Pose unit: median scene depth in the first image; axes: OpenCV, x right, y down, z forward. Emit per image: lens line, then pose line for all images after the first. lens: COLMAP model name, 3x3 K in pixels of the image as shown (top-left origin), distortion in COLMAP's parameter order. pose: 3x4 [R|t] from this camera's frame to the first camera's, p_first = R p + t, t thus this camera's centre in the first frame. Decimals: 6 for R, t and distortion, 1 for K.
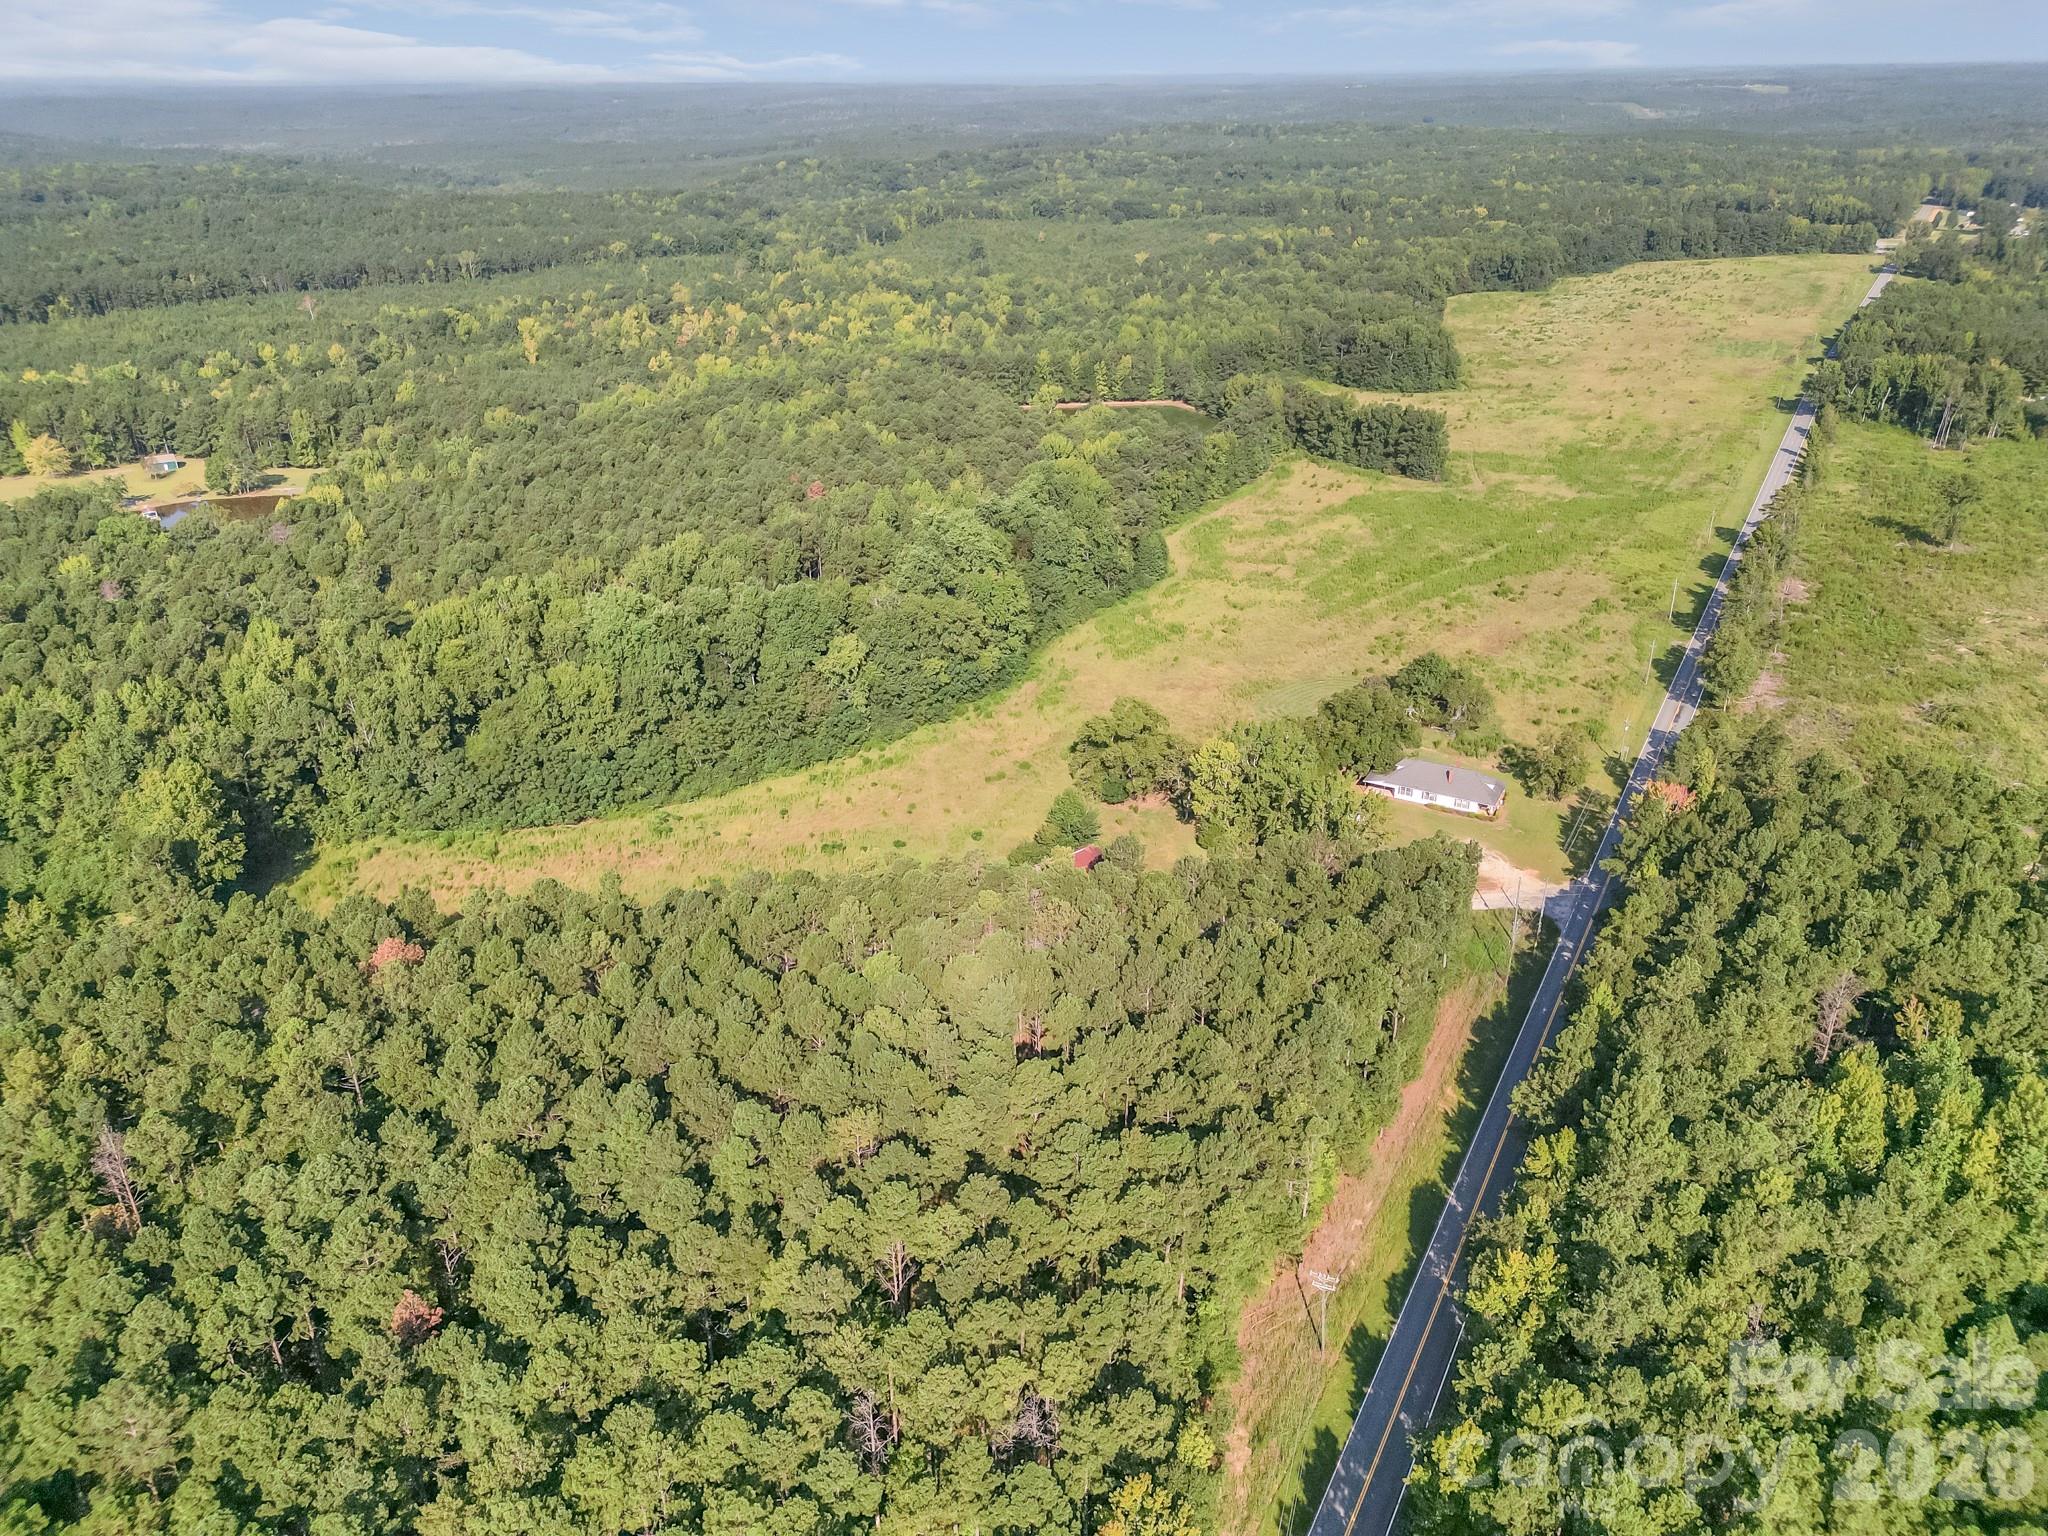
lens RADIAL K [[1434.8, 0, 1019.1], [0, 1434.8, 763.1], [0, 0, 1]] dist [0.070294, -0.063363]
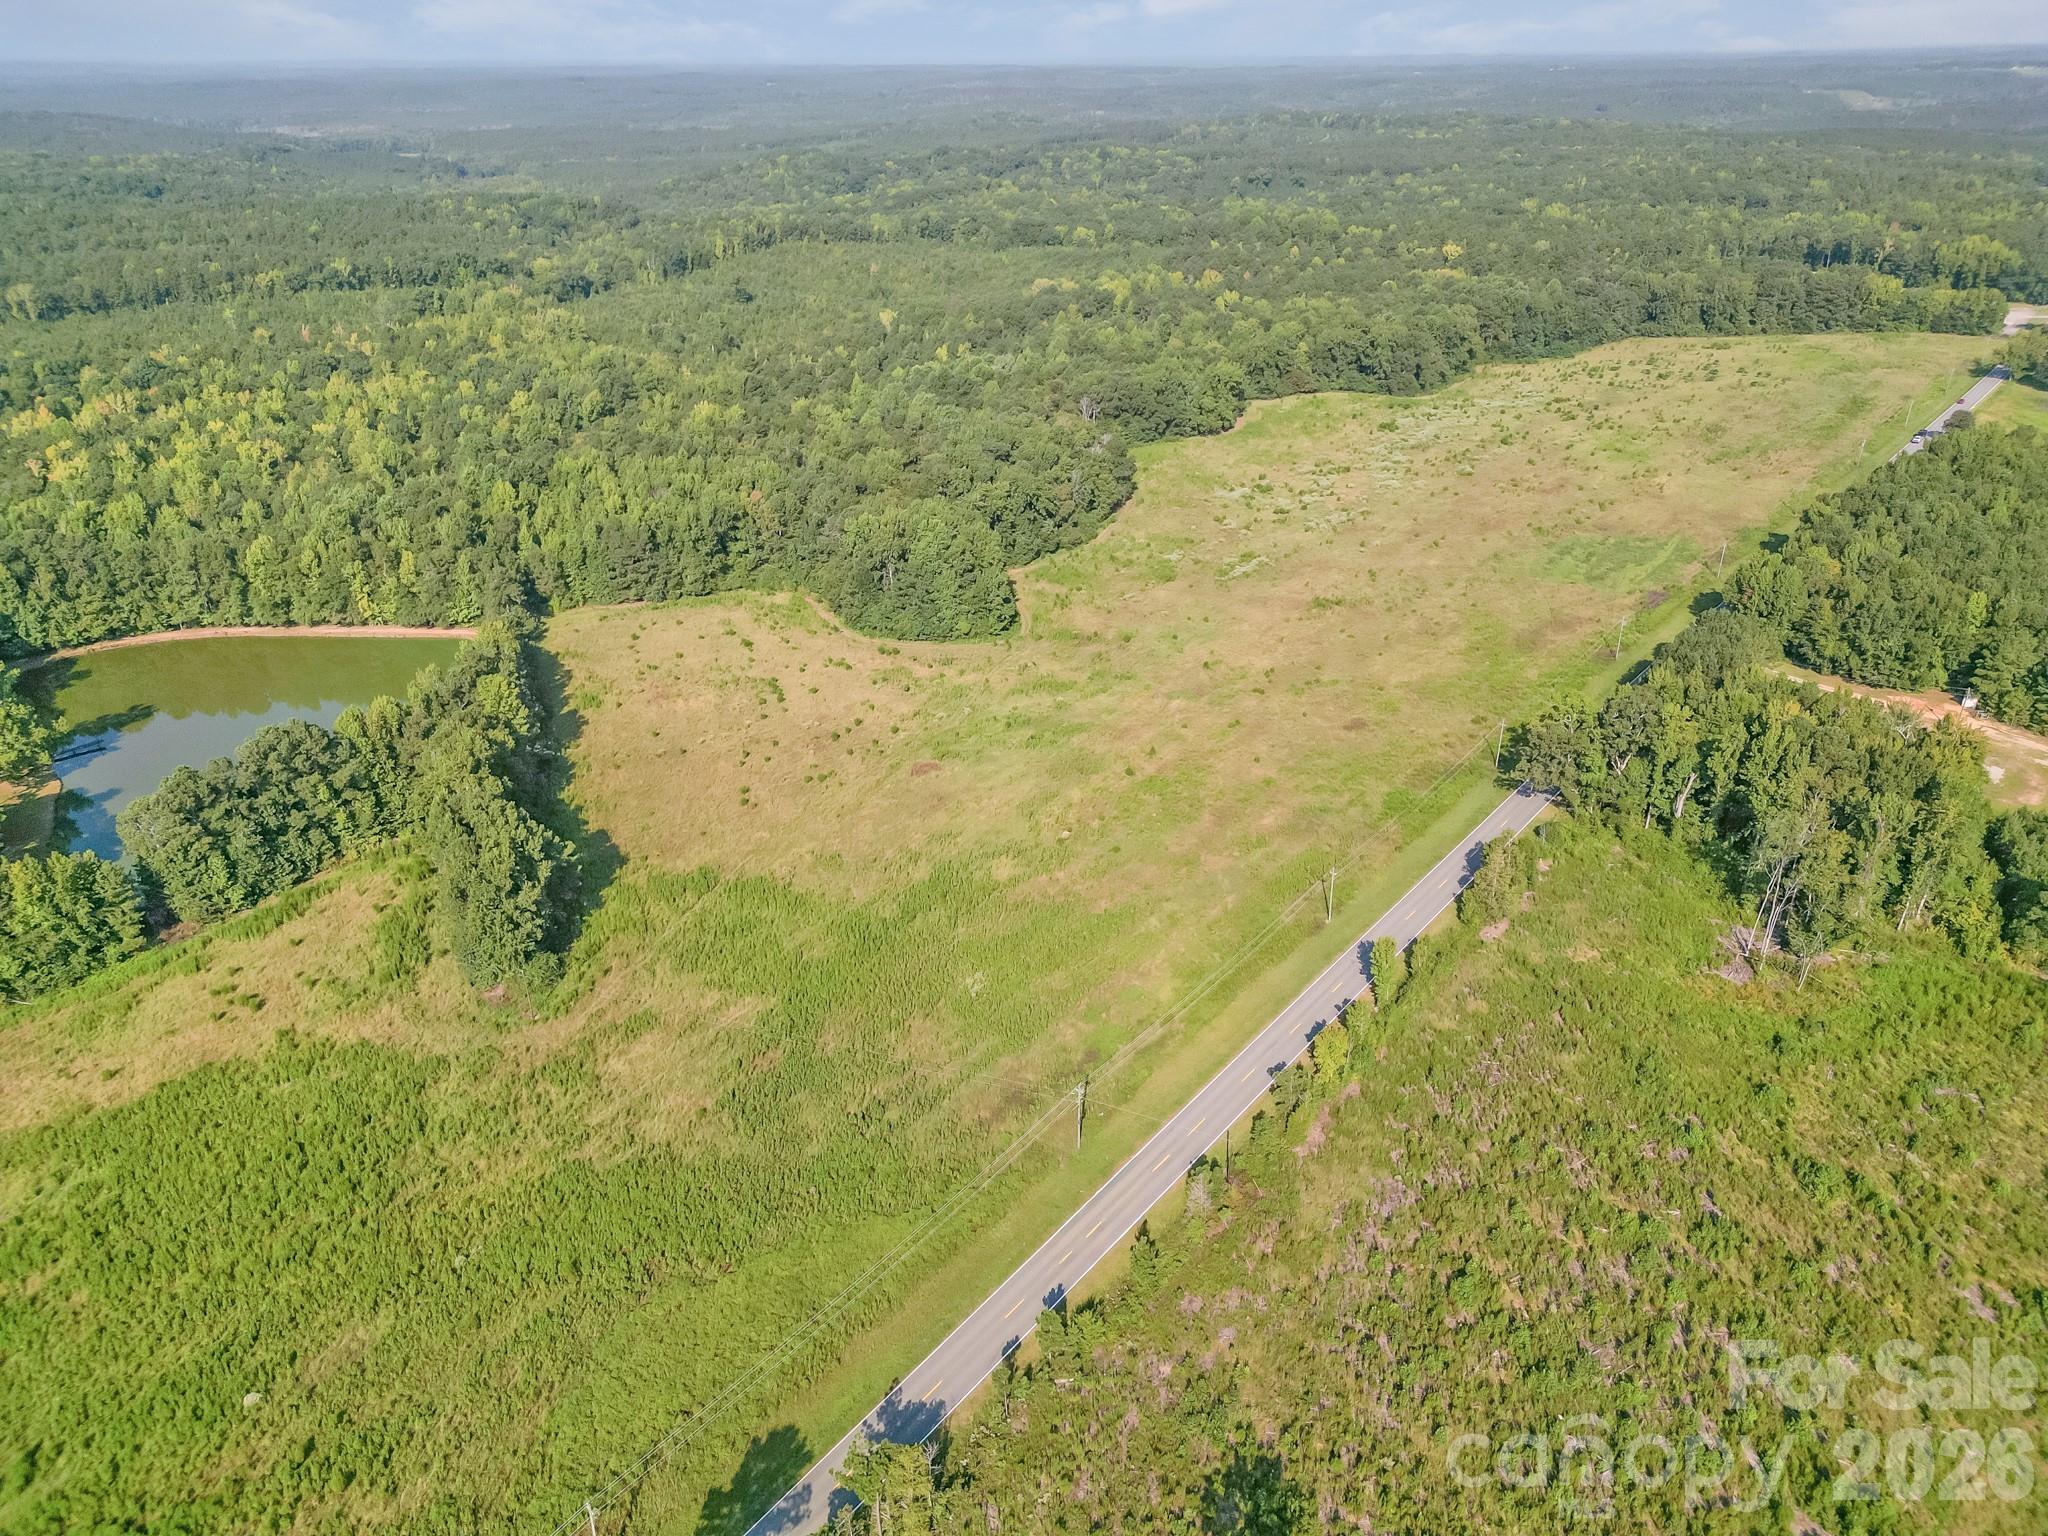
lens RADIAL K [[1430.4, 0, 1019.4], [0, 1430.4, 765.5], [0, 0, 1]] dist [0.068671, -0.060813]
pose [[0.989899, 0.064362, -0.126326, 0.373335], [-0.062722, 0.997888, 0.016923, -0.213053], [0.127149, -0.008829, 0.991844, 0.442881]]
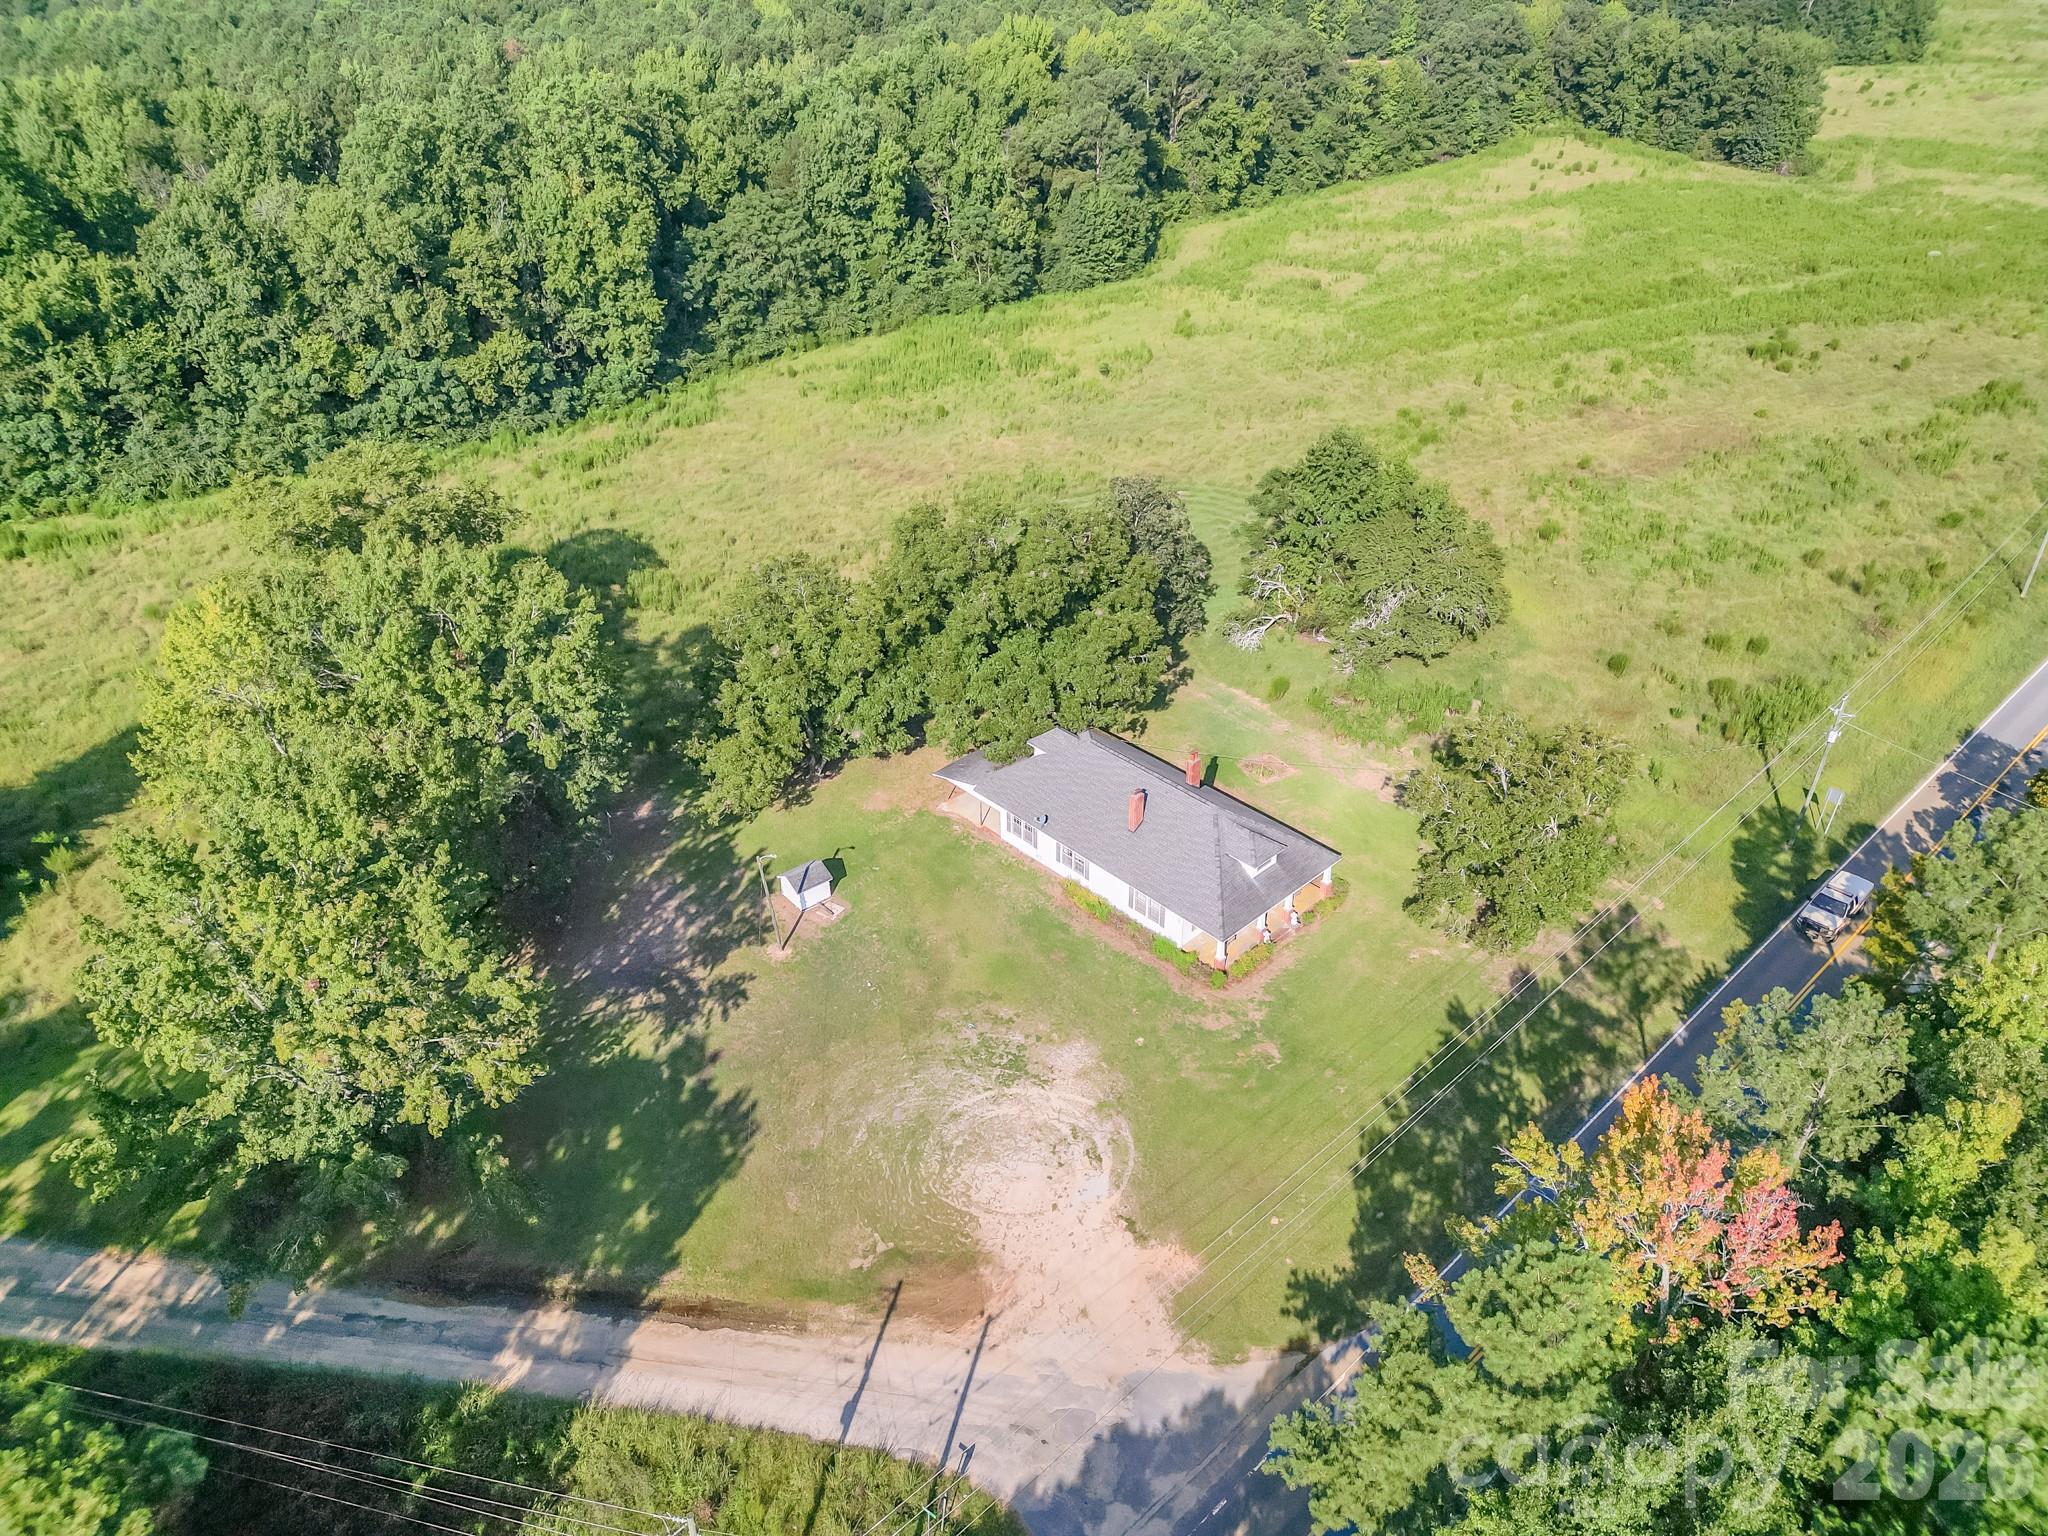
lens RADIAL K [[1434.8, 0, 1019.1], [0, 1434.8, 763.1], [0, 0, 1]] dist [0.070294, -0.063363]
pose [[0.955284, 0.162865, -0.246796, 0.139370], [-0.127628, 0.979997, 0.152701, -0.017948], [0.266729, -0.114375, 0.956961, 0.278087]]
